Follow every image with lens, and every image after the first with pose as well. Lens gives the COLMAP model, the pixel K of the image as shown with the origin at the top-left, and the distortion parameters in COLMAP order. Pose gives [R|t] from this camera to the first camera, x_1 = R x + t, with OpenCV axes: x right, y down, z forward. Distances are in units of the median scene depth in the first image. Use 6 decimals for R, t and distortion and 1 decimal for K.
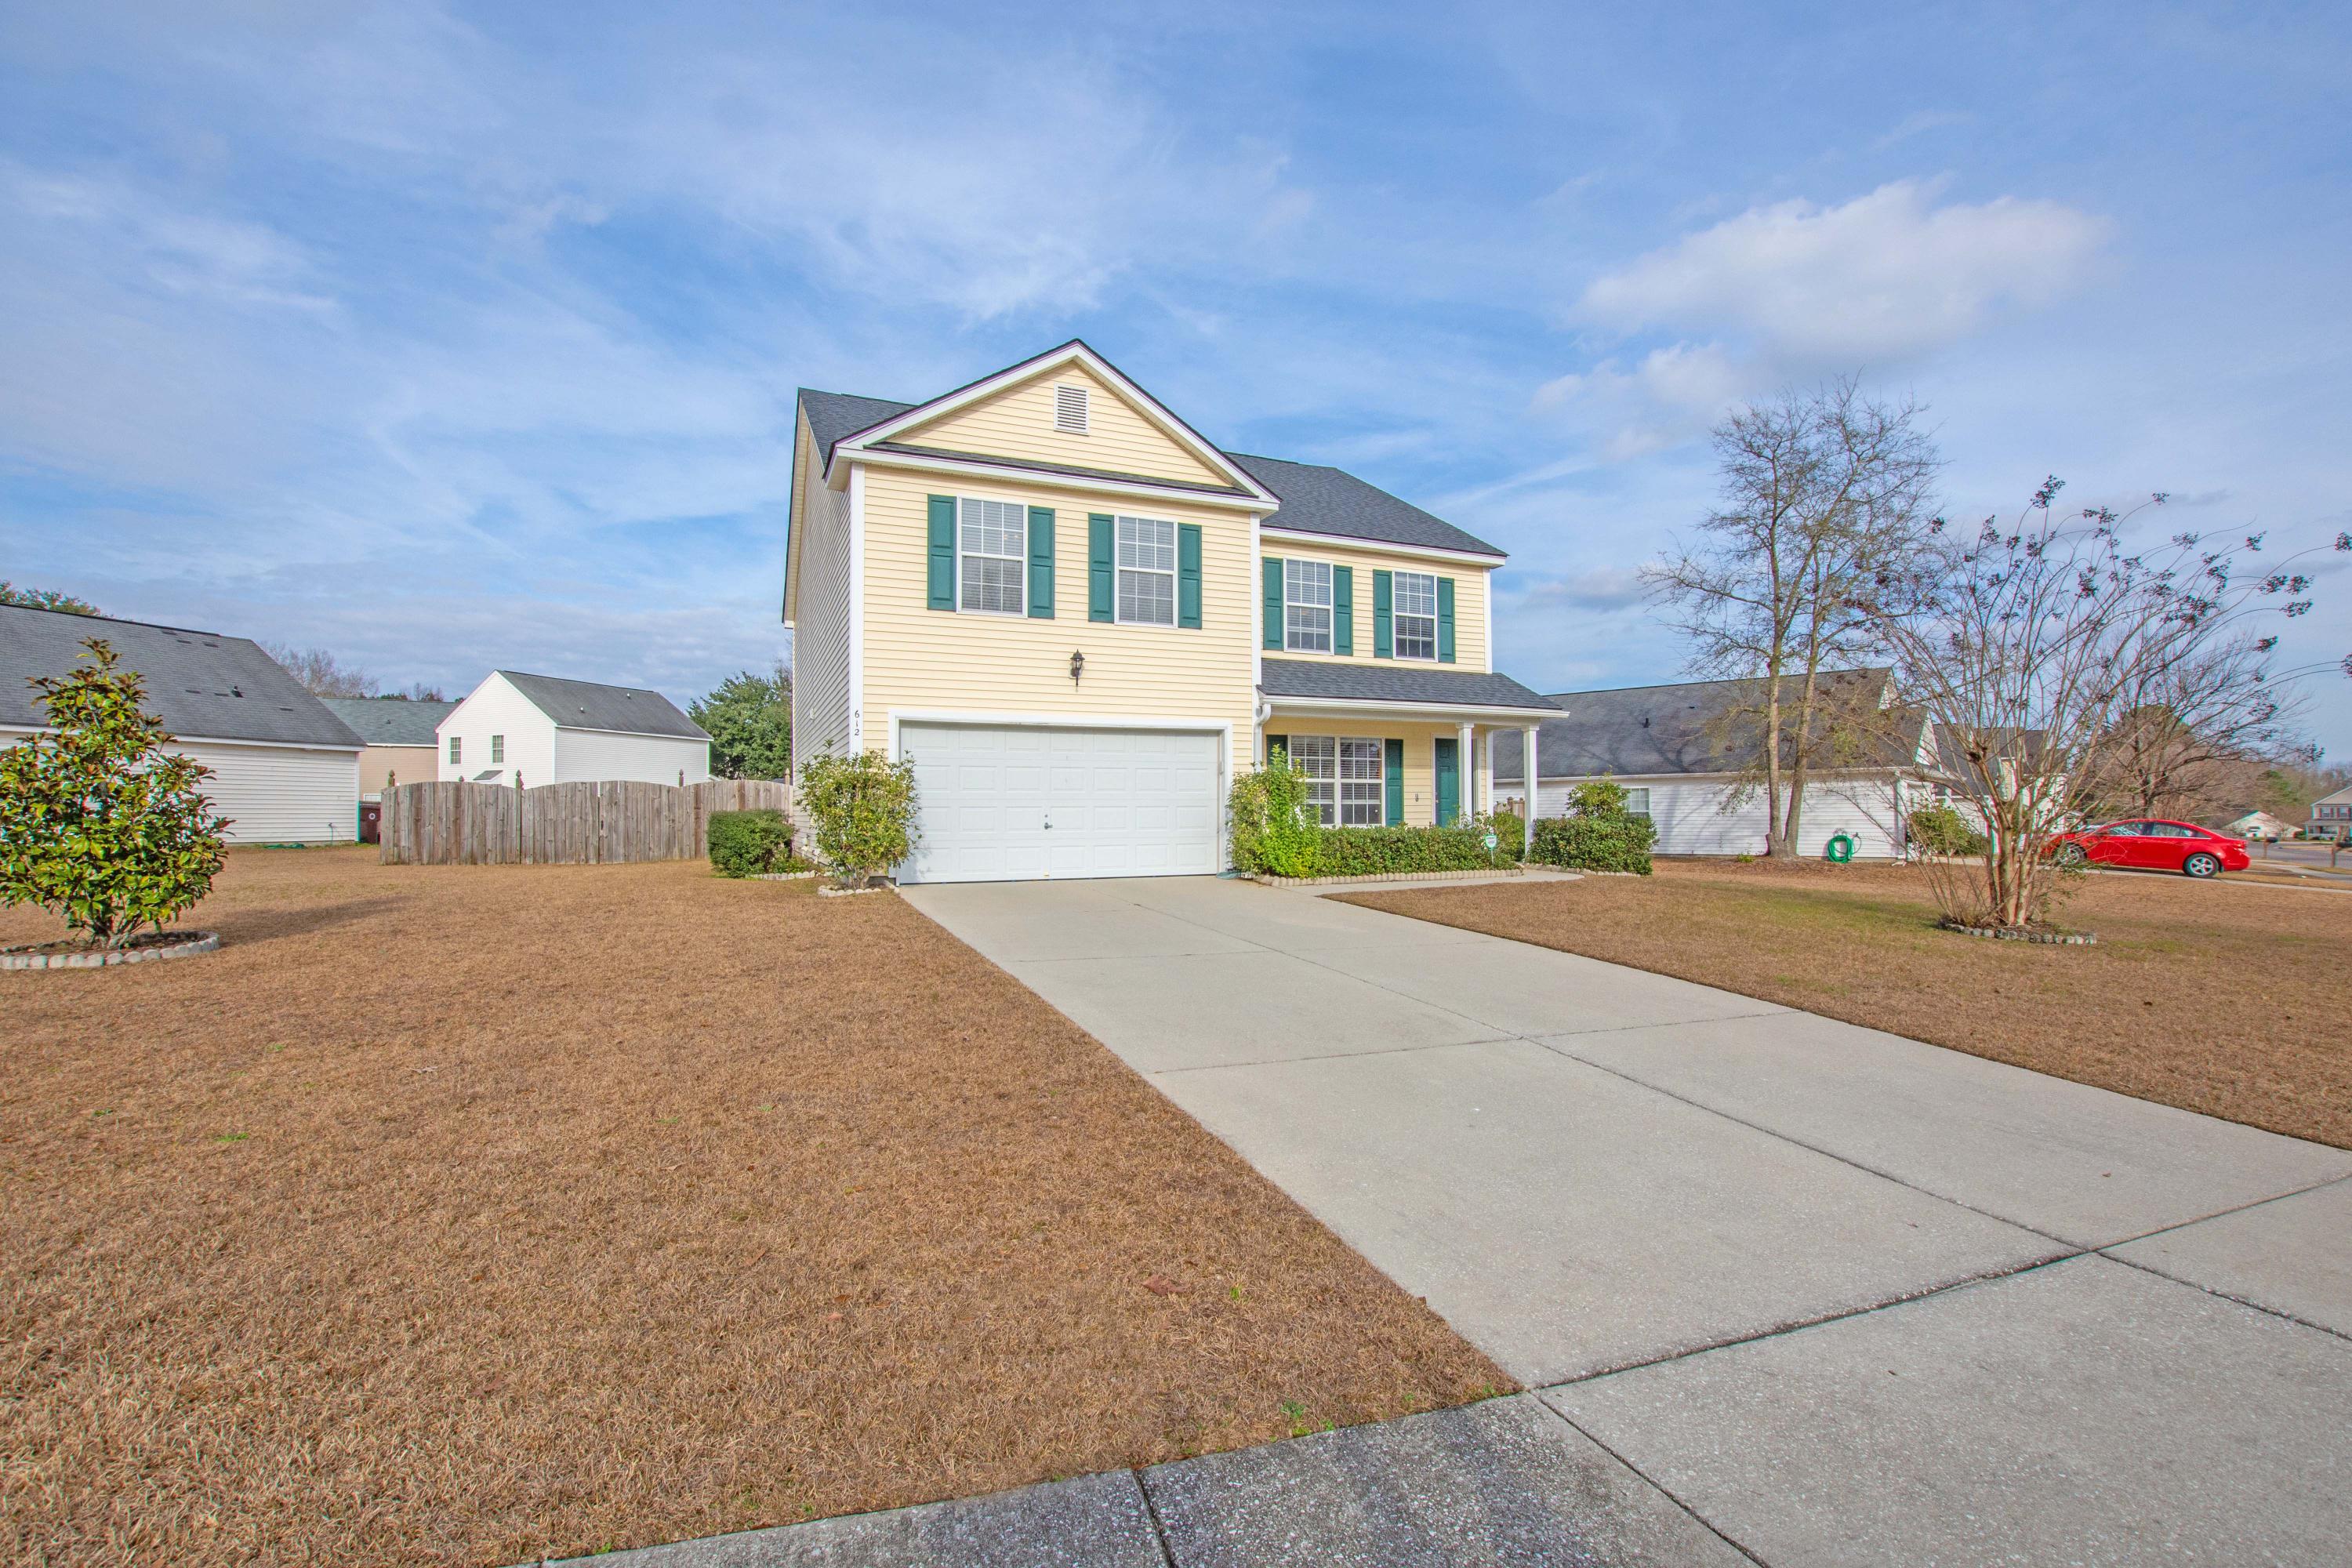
lens RADIAL K [[958.2, 0, 1077.7], [0, 958.2, 732.5], [0, 0, 1]] dist [-0.012262, -0.000525]
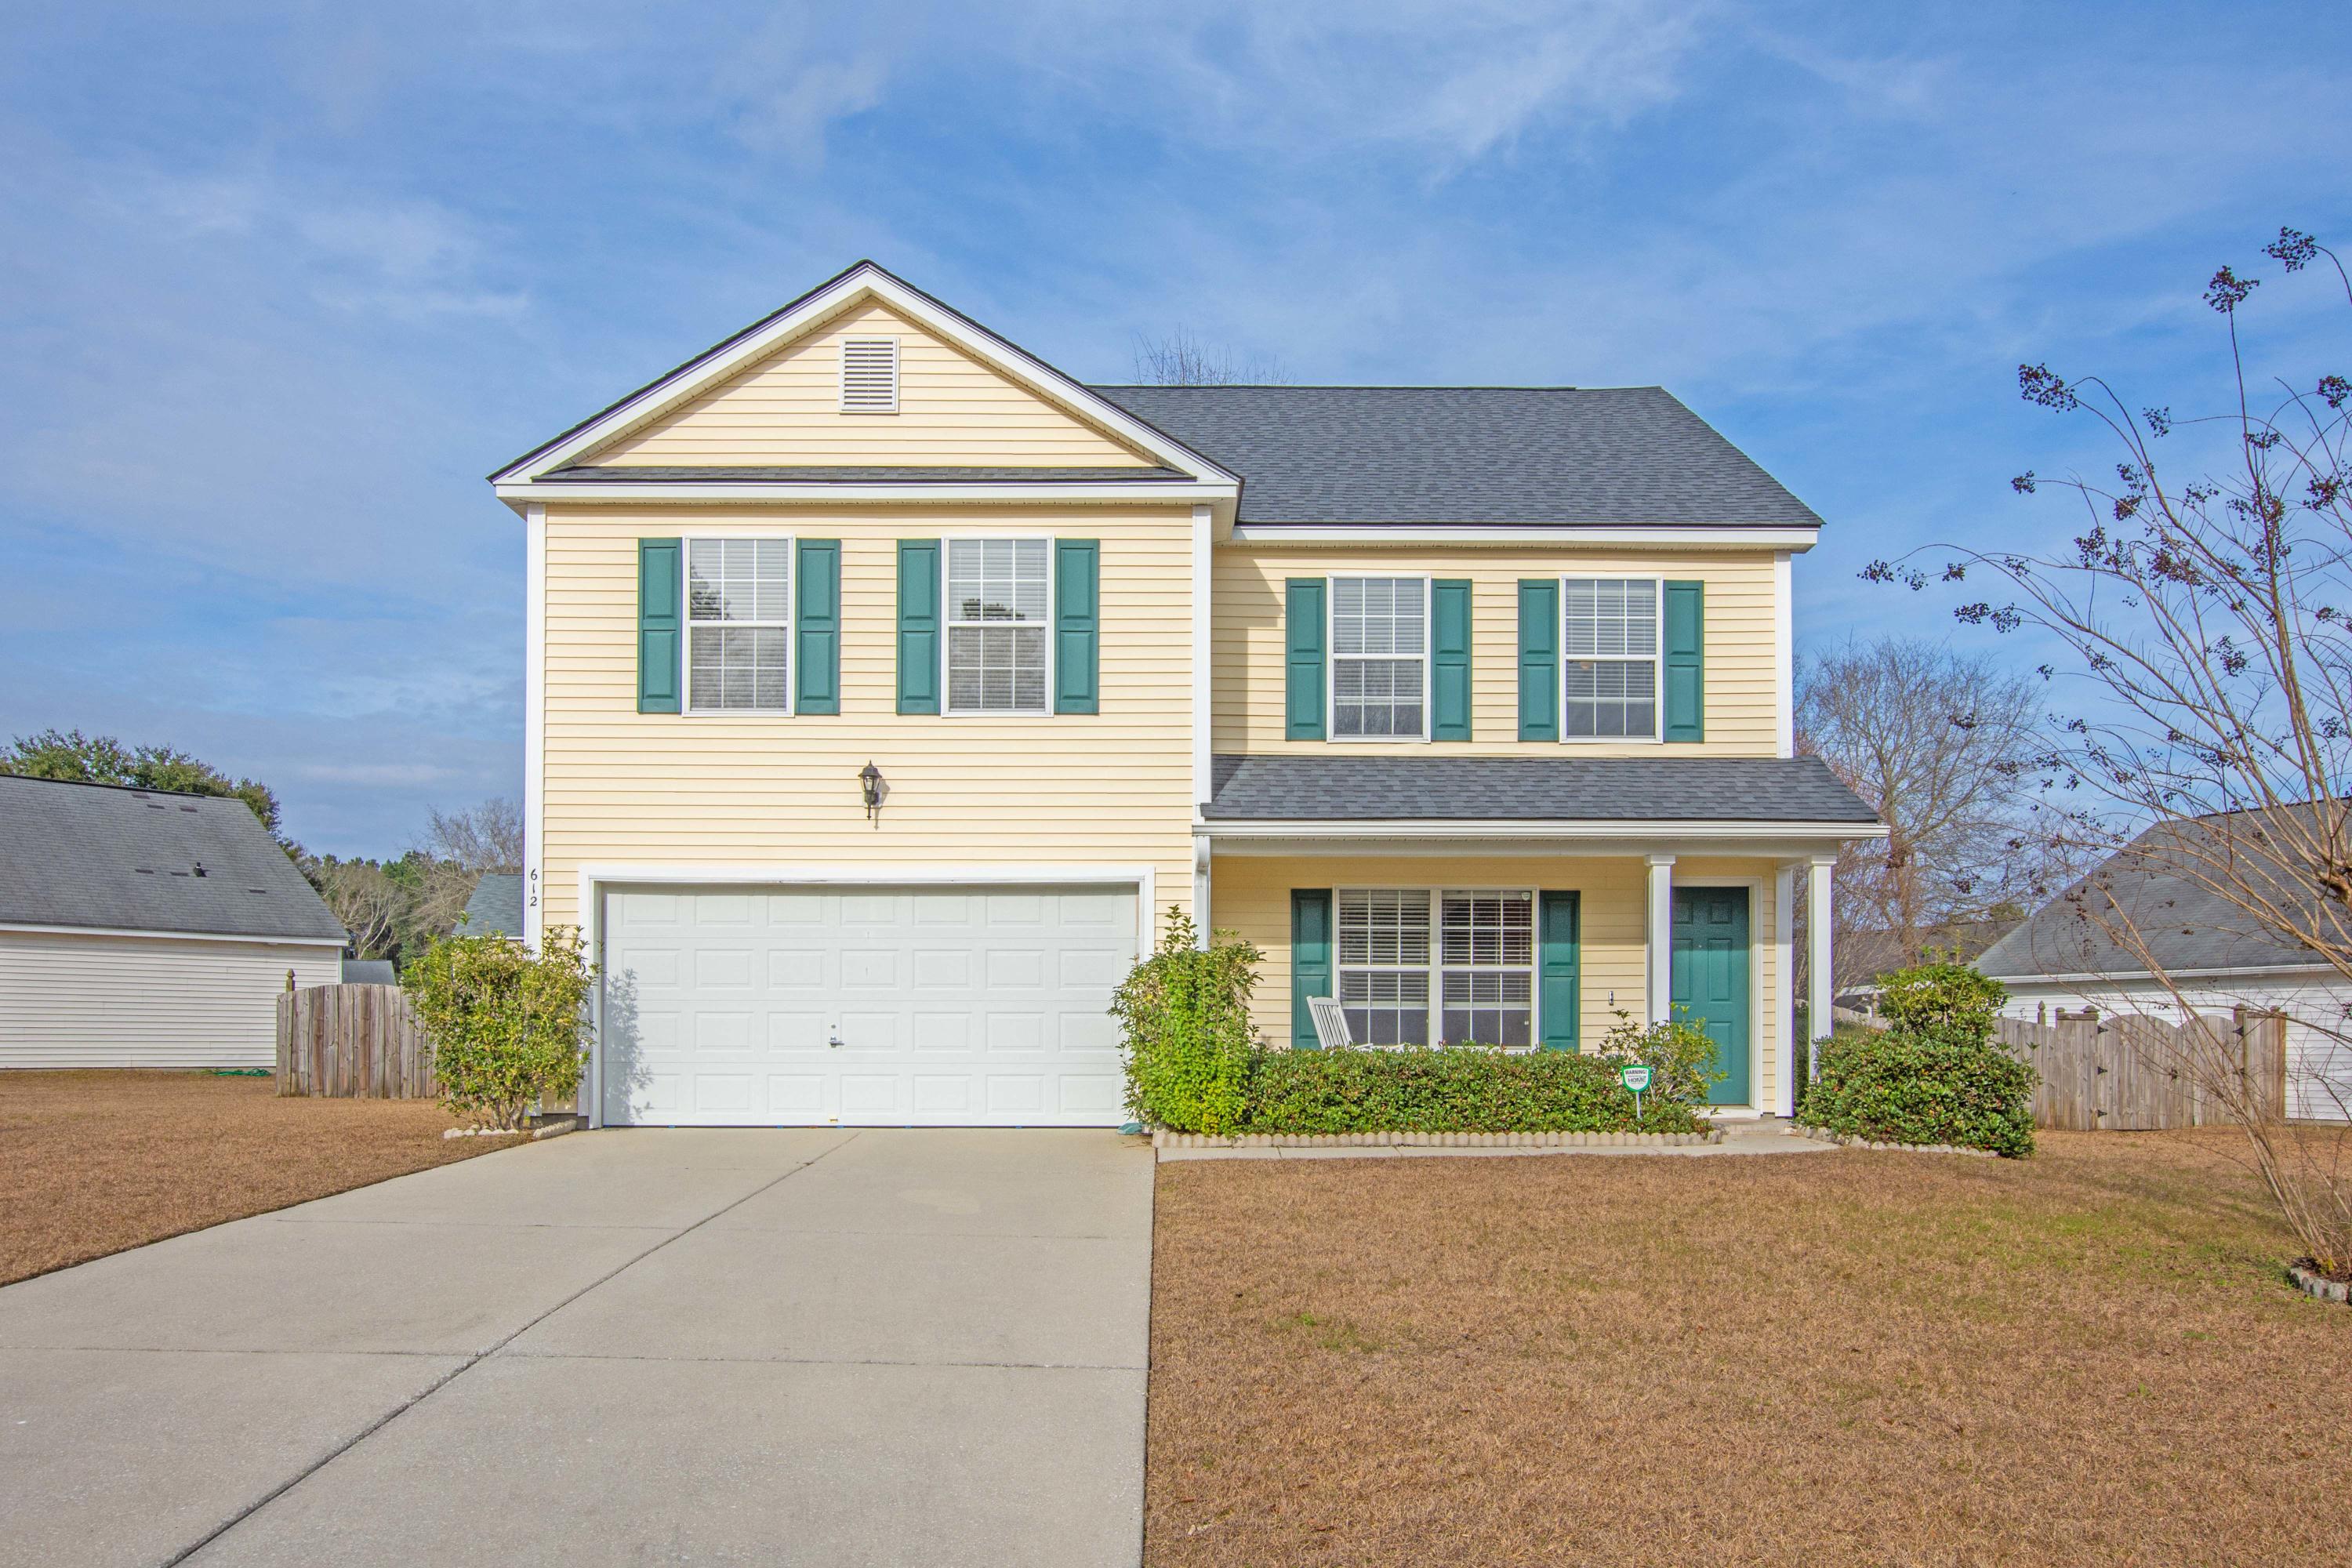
lens RADIAL K [[1648.1, 0, 1056.7], [0, 1648.1, 947.5], [0, 0, 1]] dist [0.017403, -0.008803]
pose [[0.933851, -0.014159, -0.357382, 0.409709], [0.024070, 0.999439, 0.023299, 0.010714], [0.356851, -0.030360, 0.933668, 0.024545]]
